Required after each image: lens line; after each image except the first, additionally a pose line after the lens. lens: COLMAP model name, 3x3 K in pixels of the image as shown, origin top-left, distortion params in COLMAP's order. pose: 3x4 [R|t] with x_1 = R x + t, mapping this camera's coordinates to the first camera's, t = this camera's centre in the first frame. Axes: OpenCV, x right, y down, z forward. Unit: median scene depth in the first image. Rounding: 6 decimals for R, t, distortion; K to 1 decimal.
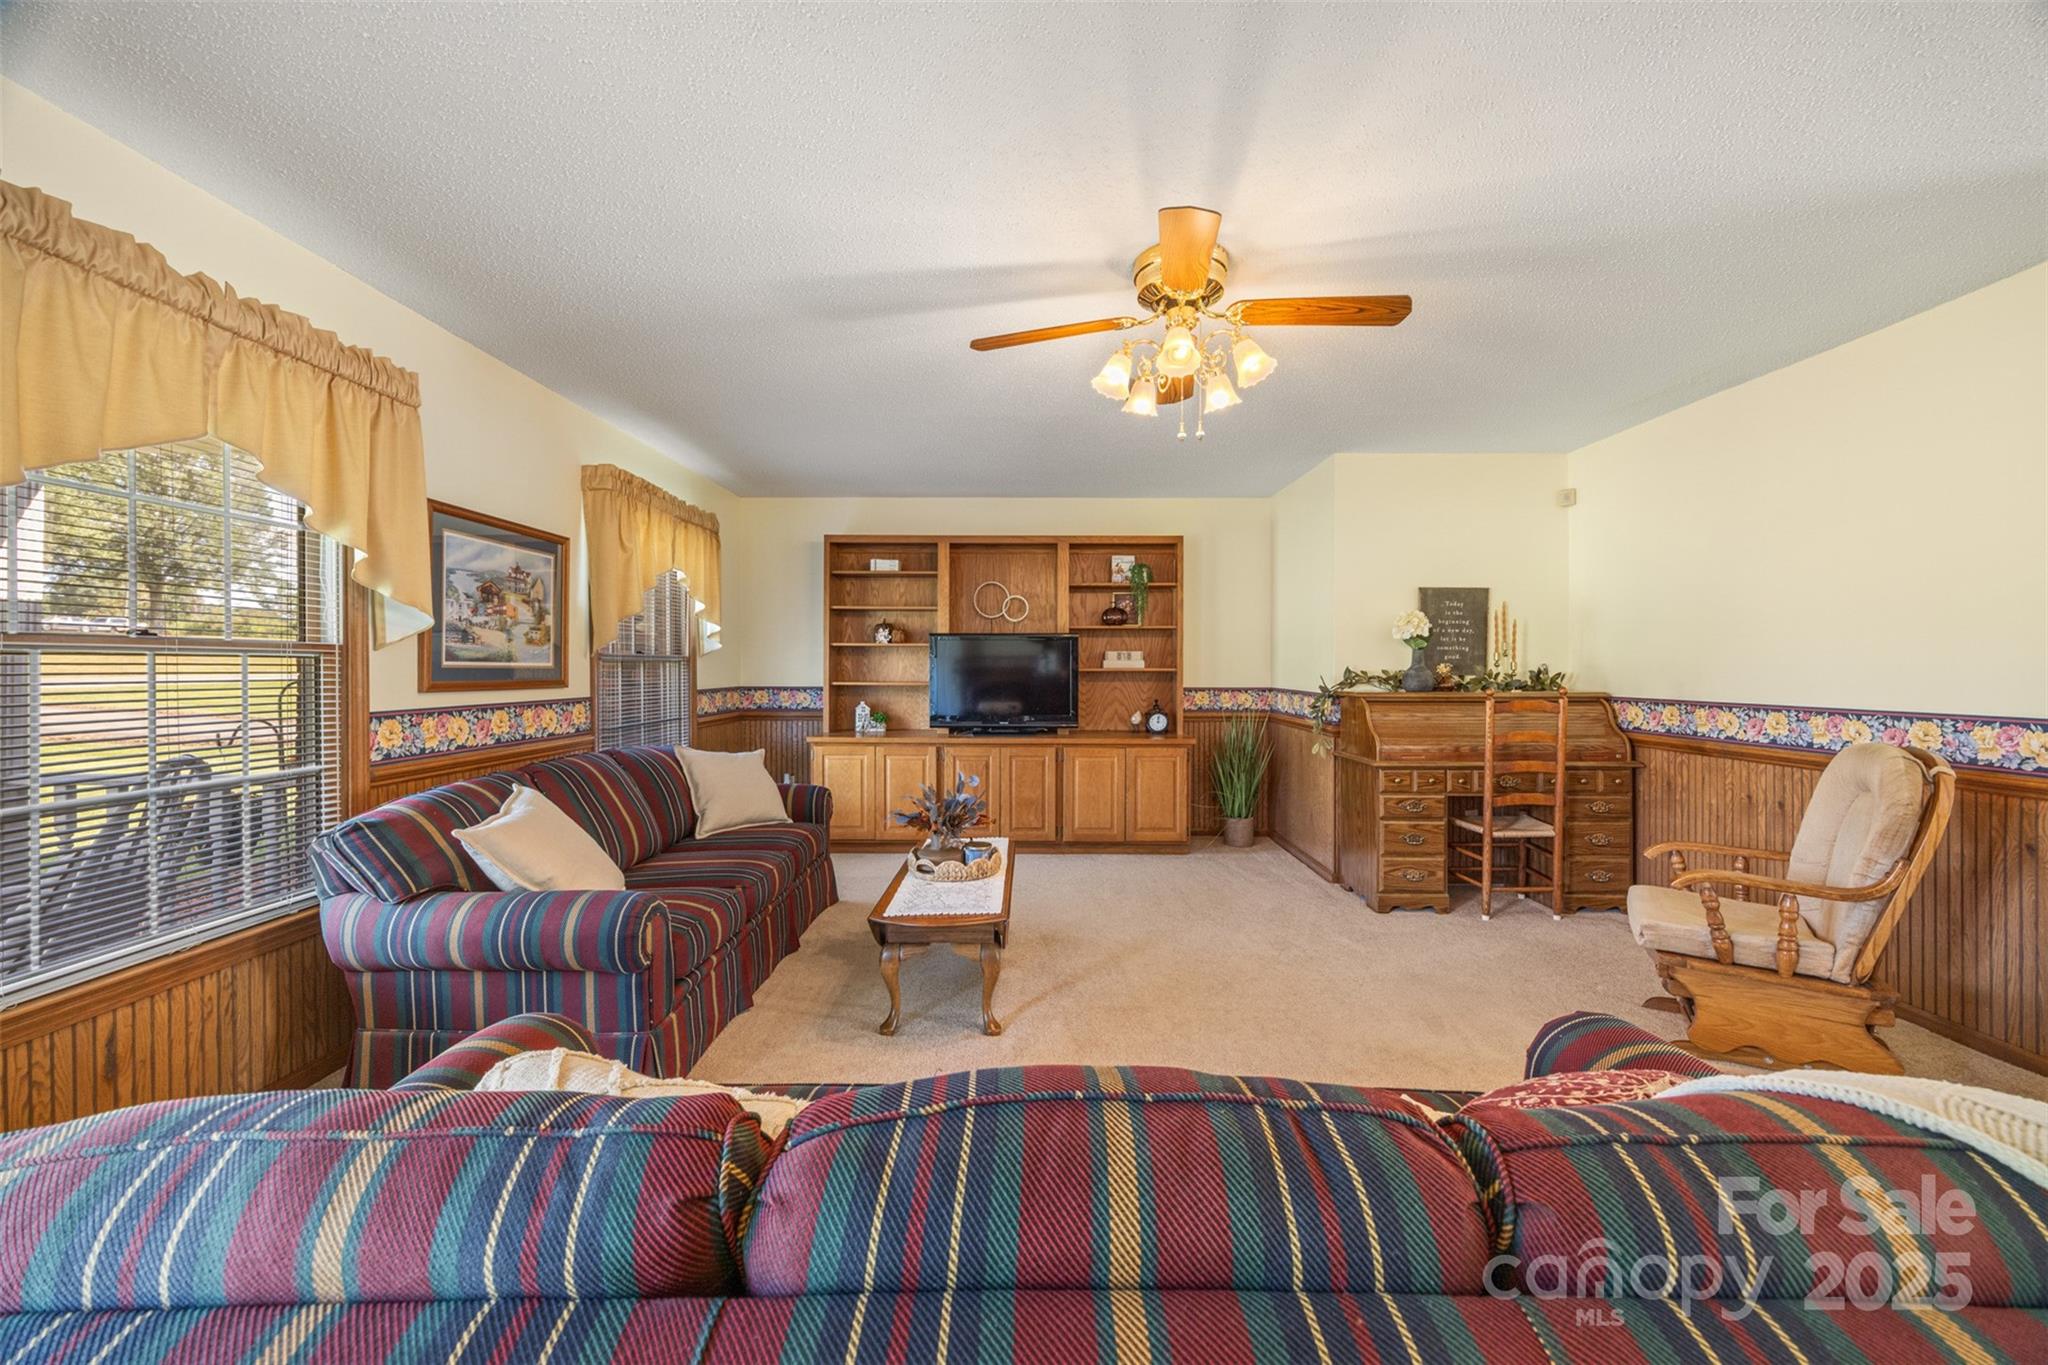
lens RADIAL K [[786.0, 0, 1030.7], [0, 786.0, 671.6], [0, 0, 1]] dist [-0.000114, -0.000005]
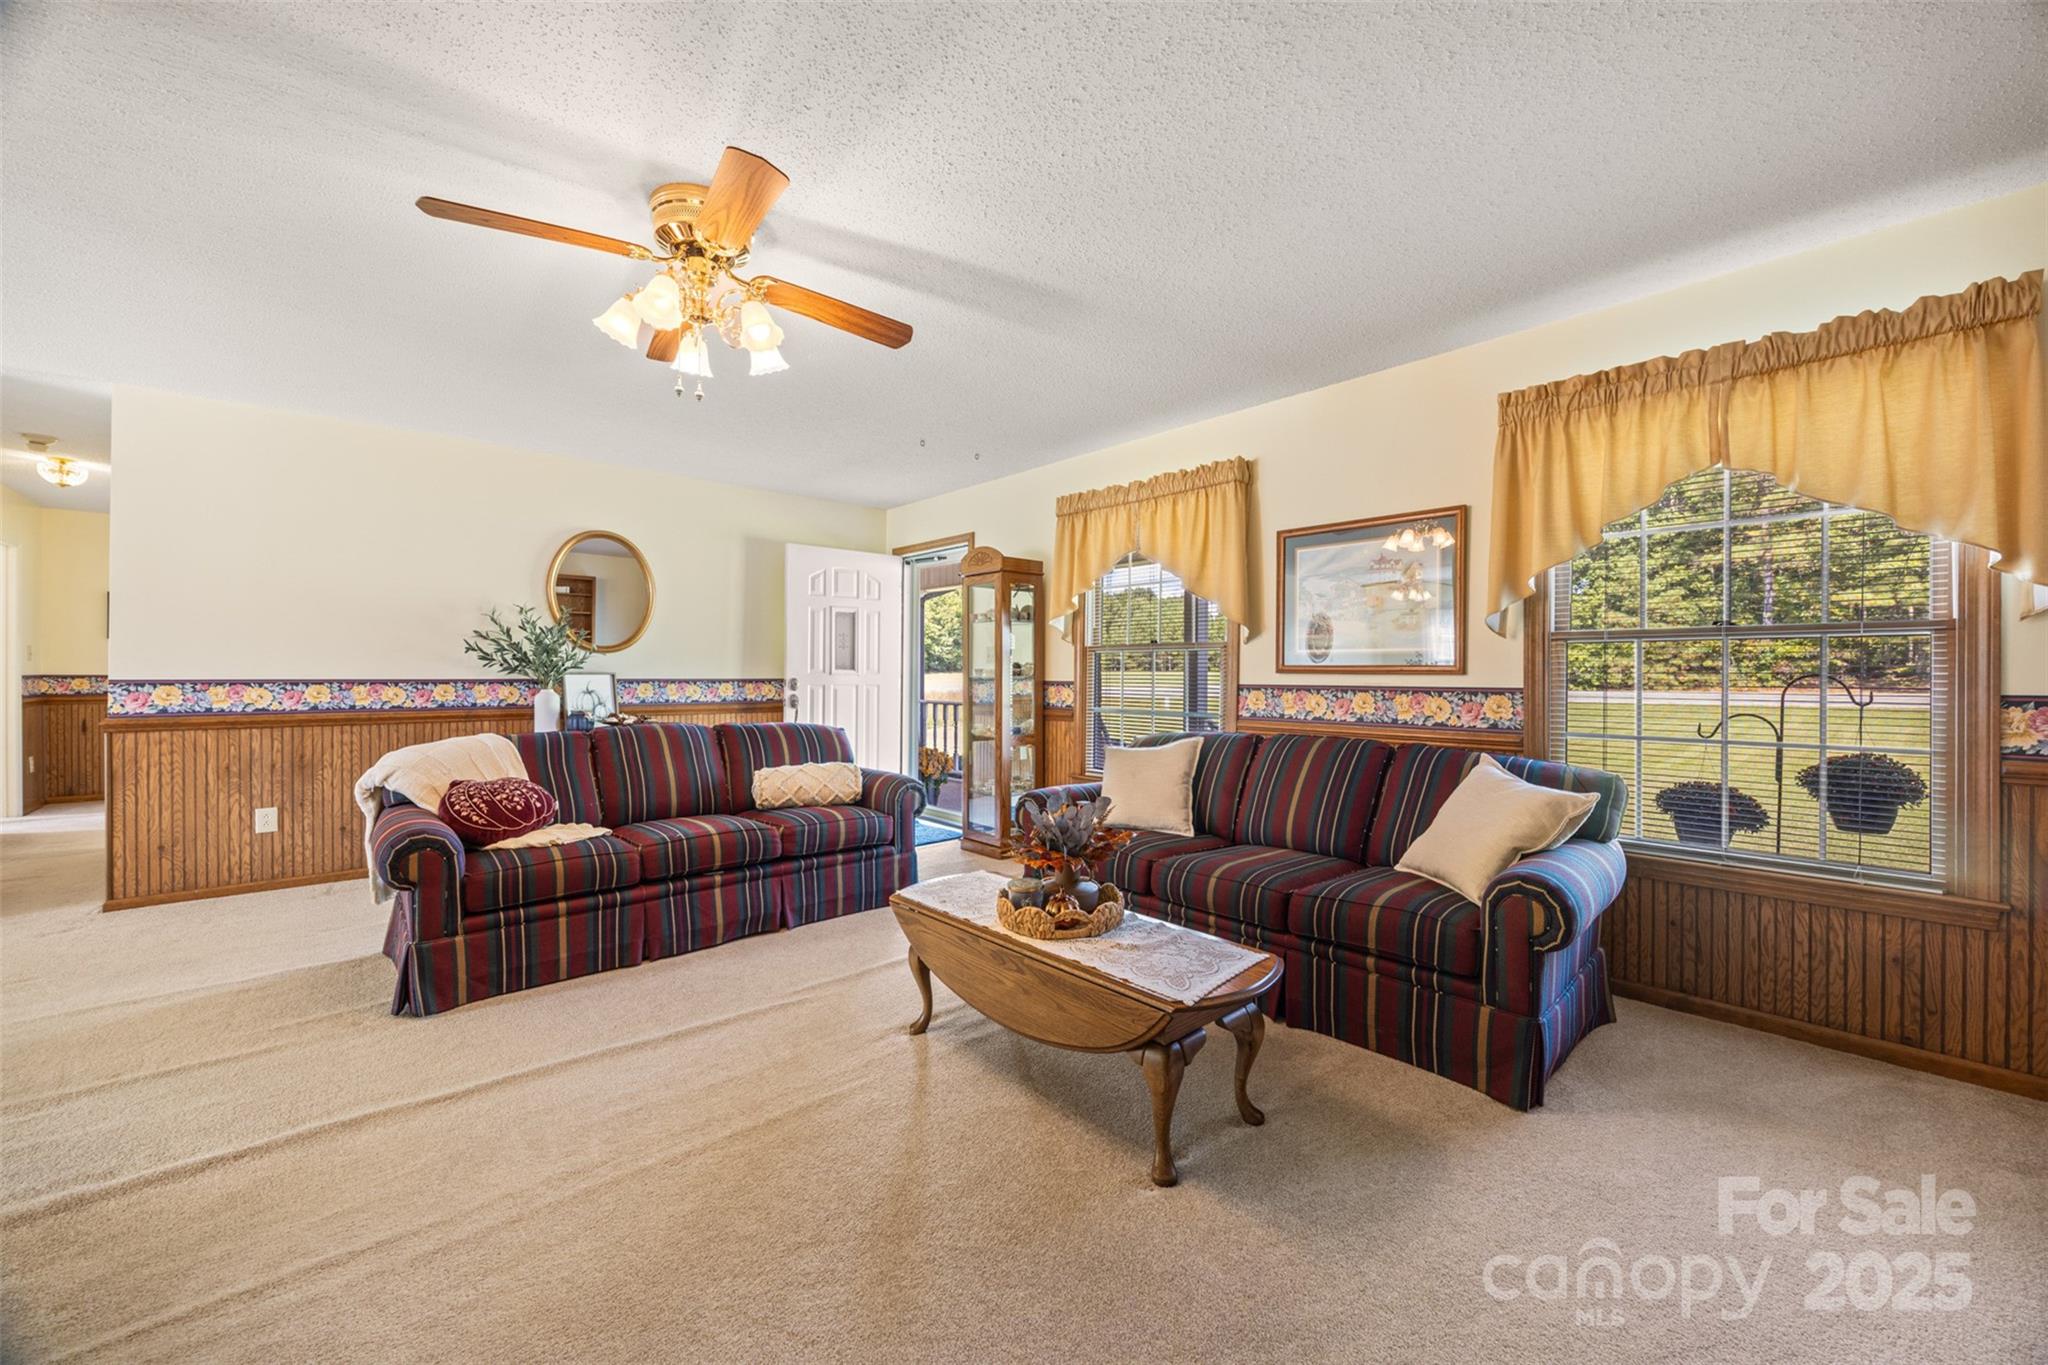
lens RADIAL K [[786.0, 0, 1030.7], [0, 786.0, 671.6], [0, 0, 1]] dist [-0.000114, -0.000005]
pose [[-0.738983, 0.007445, -0.673683, 0.463913], [0.000737, 0.999947, 0.010242, 0.009320], [0.673724, 0.007072, -0.738949, 1.693822]]
